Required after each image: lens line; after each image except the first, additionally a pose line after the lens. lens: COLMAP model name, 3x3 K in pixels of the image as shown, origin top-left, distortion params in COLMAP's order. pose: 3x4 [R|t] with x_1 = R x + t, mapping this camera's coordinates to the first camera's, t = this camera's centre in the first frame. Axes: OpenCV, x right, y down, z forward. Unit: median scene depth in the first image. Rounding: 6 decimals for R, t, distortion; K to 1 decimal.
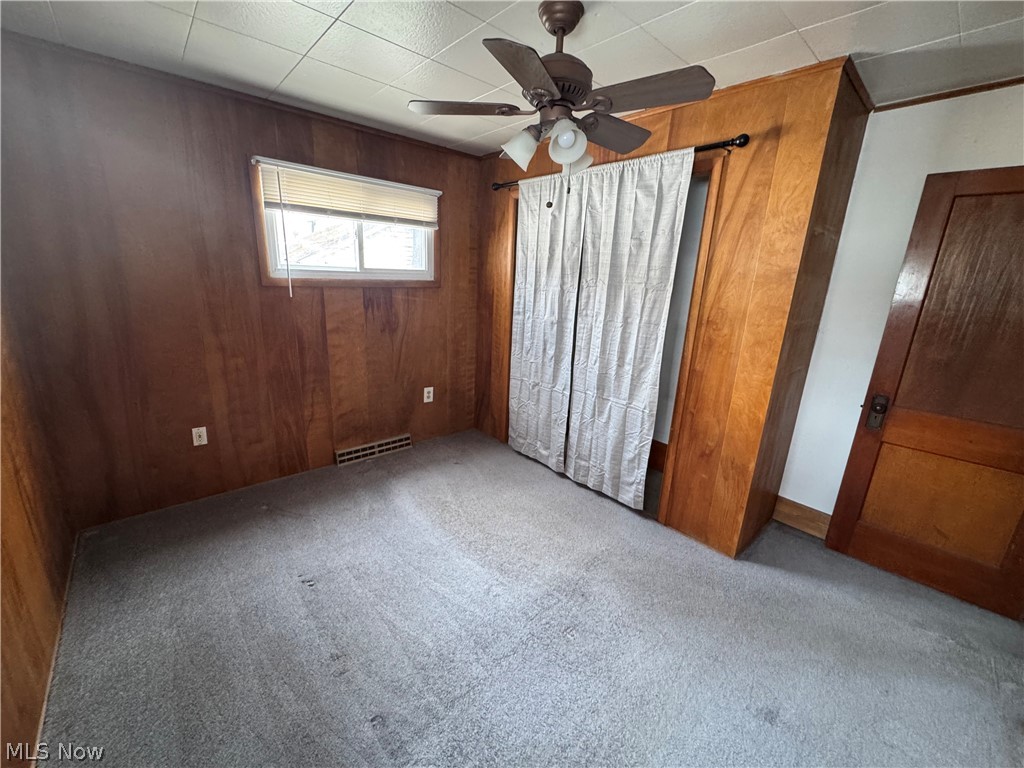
lens RADIAL K [[409.4, 0, 512.6], [0, 409.4, 382.8], [0, 0, 1]] dist [-0.002466, -0.000032]
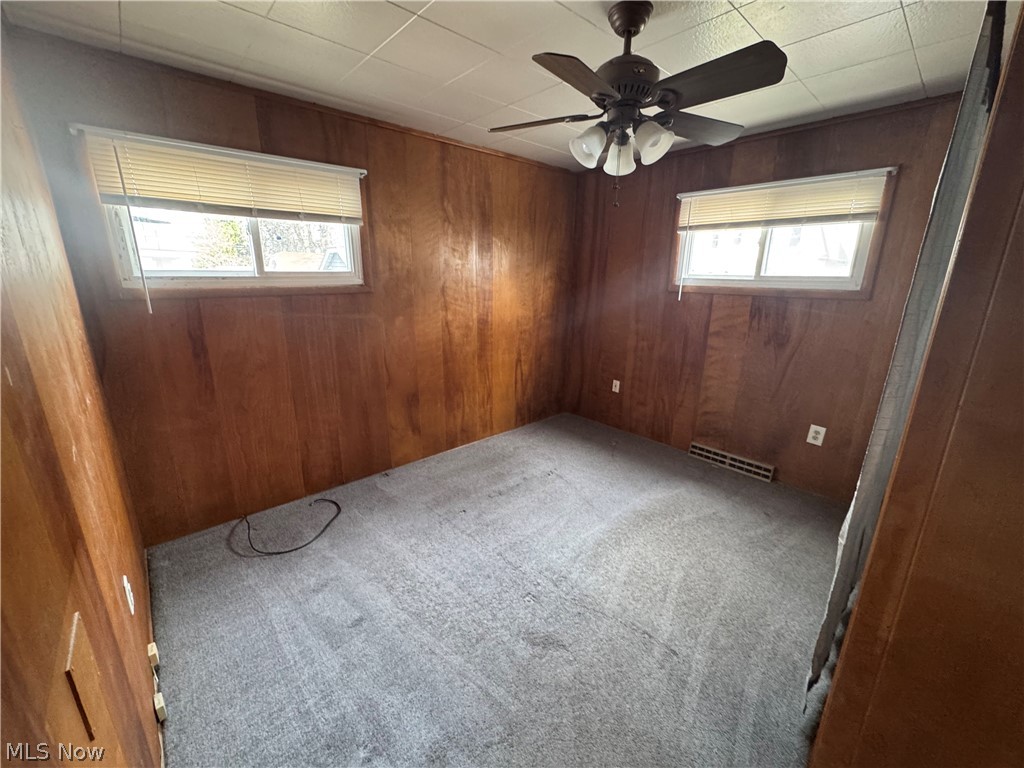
lens RADIAL K [[409.4, 0, 512.6], [0, 409.4, 382.8], [0, 0, 1]] dist [-0.002466, -0.000032]
pose [[0.017464, 0.219815, -0.975385, 0.619136], [-0.272979, 0.939520, 0.206845, -0.080183], [0.961861, 0.262647, 0.076413, 0.416712]]
